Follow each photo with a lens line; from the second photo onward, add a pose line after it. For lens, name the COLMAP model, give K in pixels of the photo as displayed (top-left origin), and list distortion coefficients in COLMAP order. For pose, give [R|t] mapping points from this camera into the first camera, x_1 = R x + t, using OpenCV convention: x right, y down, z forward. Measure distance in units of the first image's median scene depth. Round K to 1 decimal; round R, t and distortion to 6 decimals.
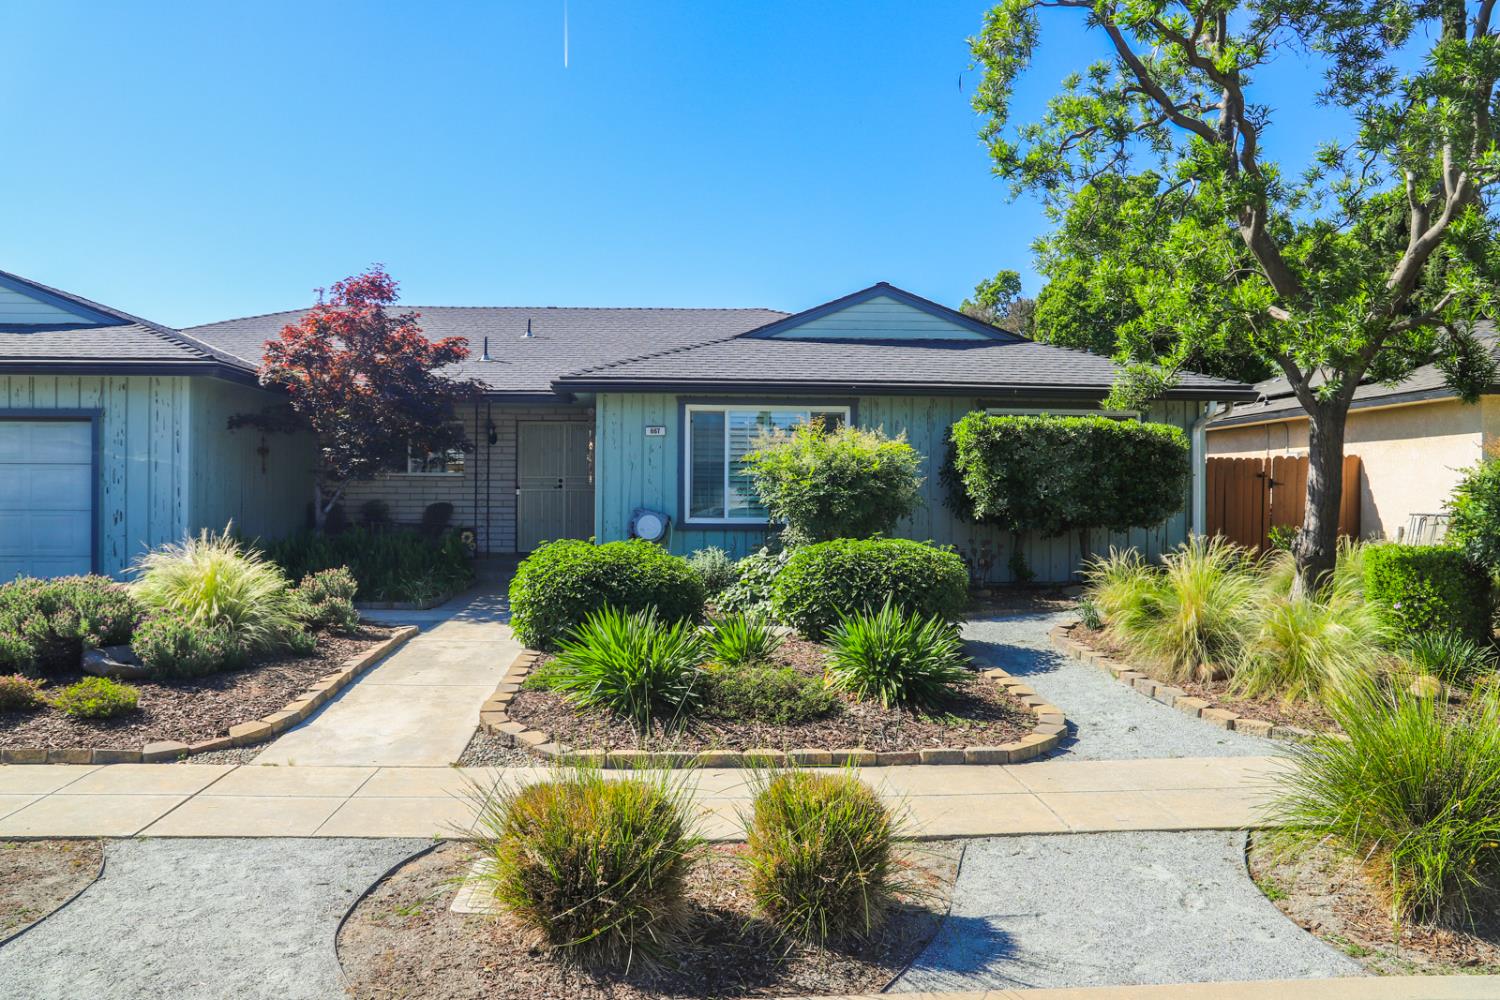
lens RADIAL K [[1086.3, 0, 703.5], [0, 1086.3, 476.7], [0, 0, 1]] dist [-0.108983, 0.063029]
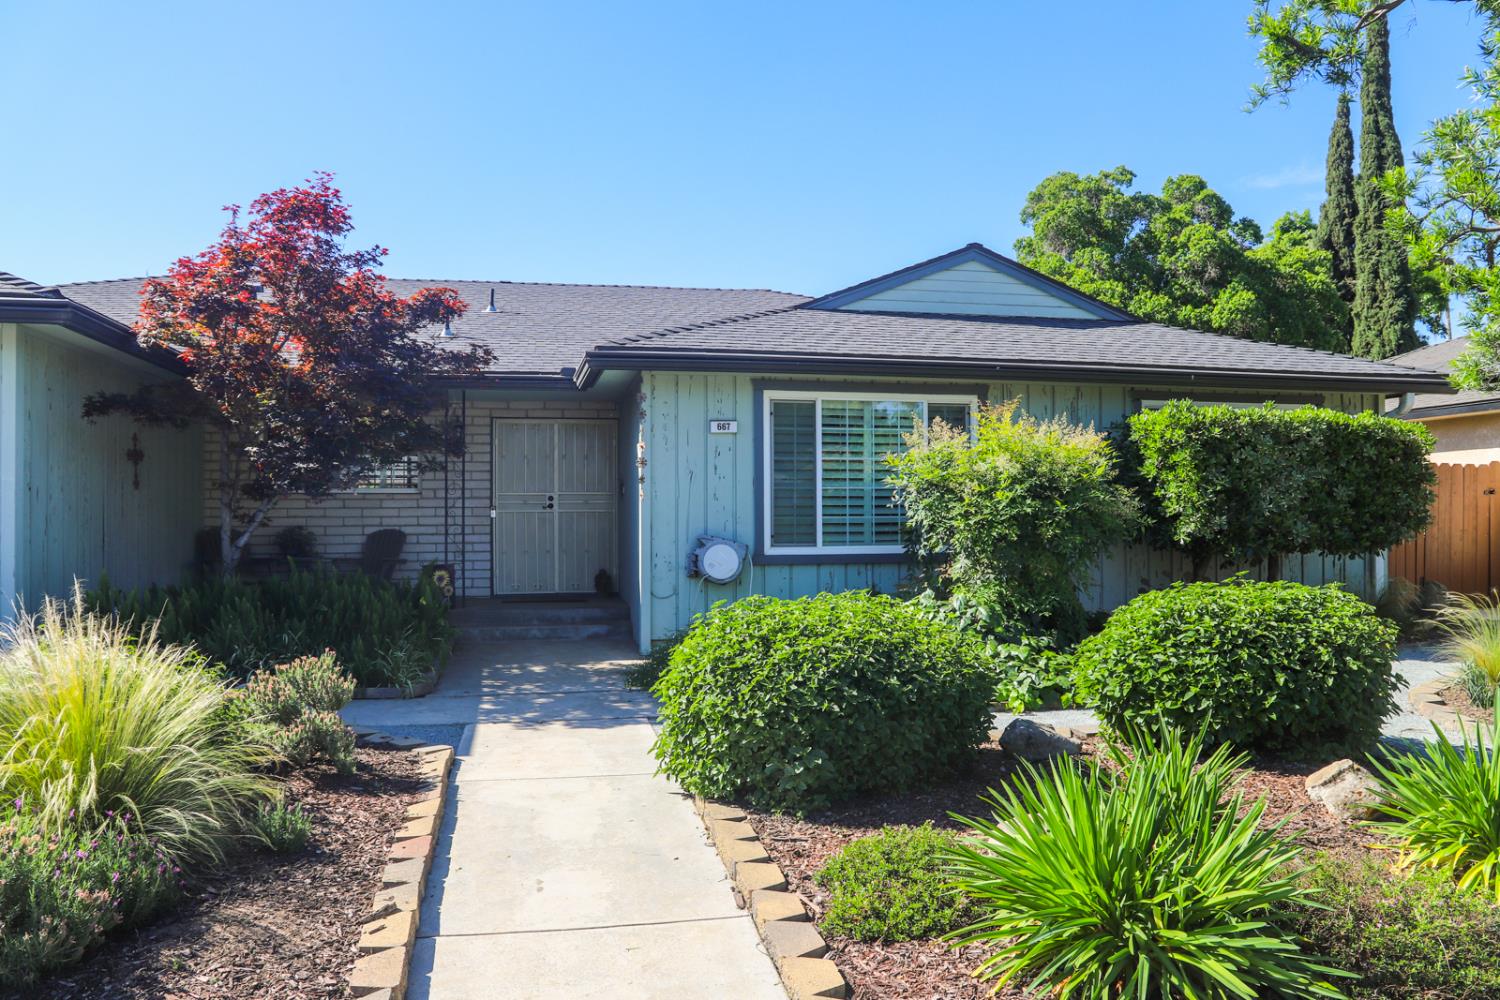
lens RADIAL K [[1086.3, 0, 755.1], [0, 1086.3, 494.7], [0, 0, 1]] dist [-0.108983, 0.063029]
pose [[0.985625, -0.006244, 0.168831, -0.150395], [0.006563, 0.999978, -0.001332, 0.004033], [-0.168818, 0.002421, 0.985644, 0.302270]]
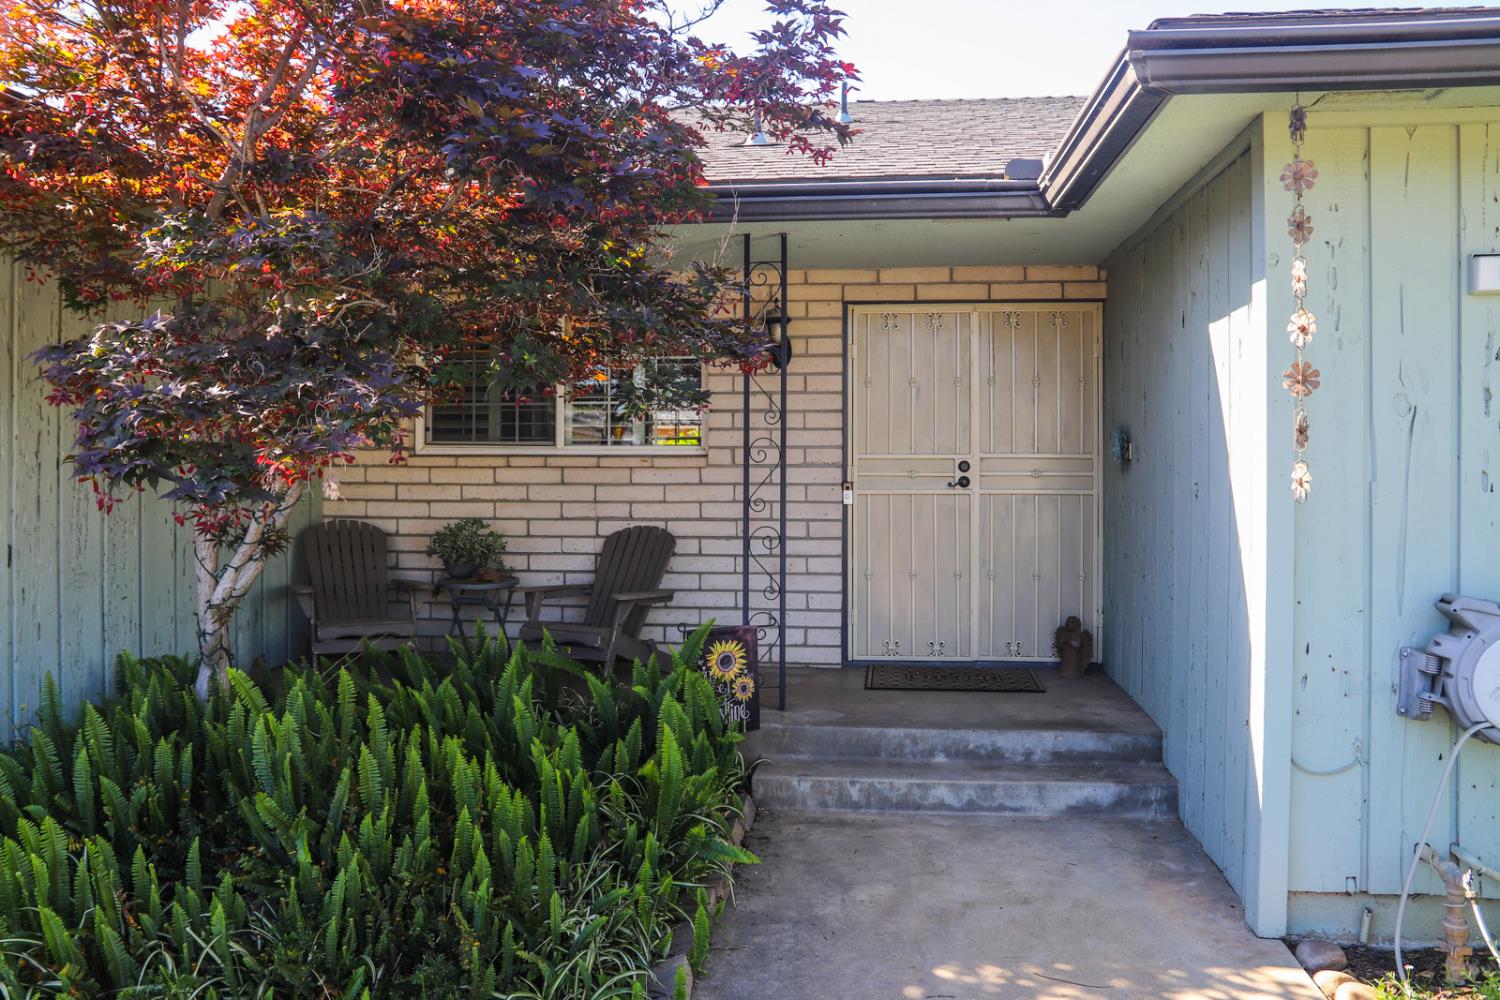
lens RADIAL K [[1180.2, 0, 748.6], [0, 1180.2, 489.5], [0, 0, 1]] dist [-0.101240, 0.001139]
pose [[0.988106, 0.000554, -0.153774, -0.180485], [0.005234, 0.999293, 0.037228, -0.004454], [0.153686, -0.037590, 0.987404, 0.754298]]
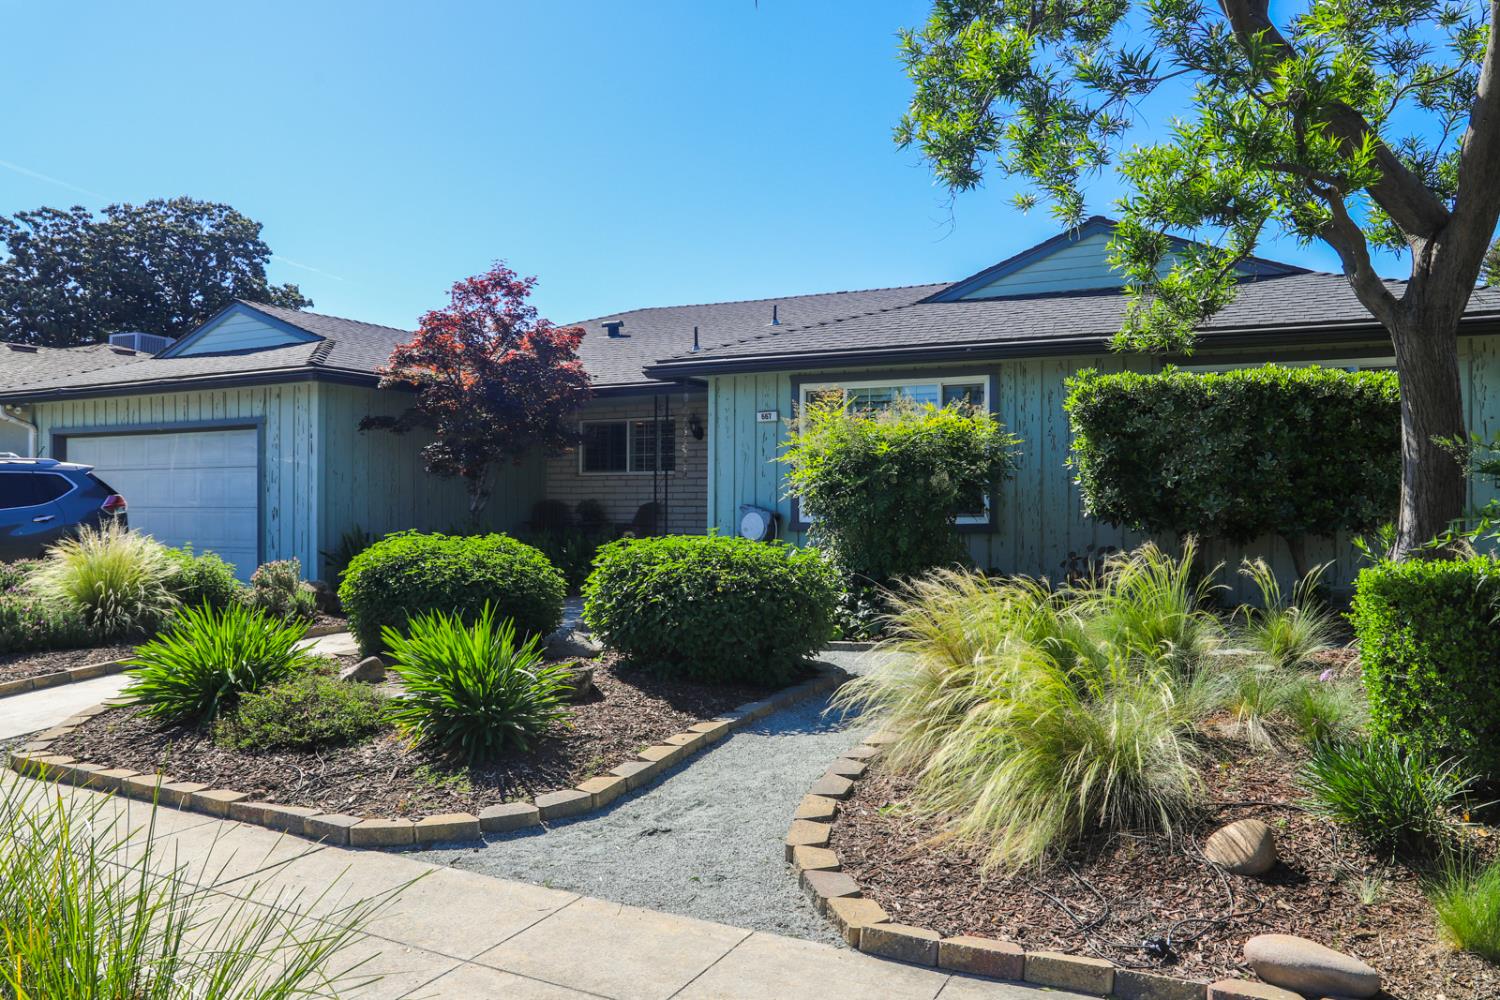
lens RADIAL K [[1086.3, 0, 746.7], [0, 1086.3, 506.5], [0, 0, 1]] dist [-0.108983, 0.063029]
pose [[0.872611, -0.002593, -0.488410, 0.381507], [0.011812, 0.999805, 0.015796, 0.016965], [0.488274, -0.019553, 0.872472, 0.238710]]
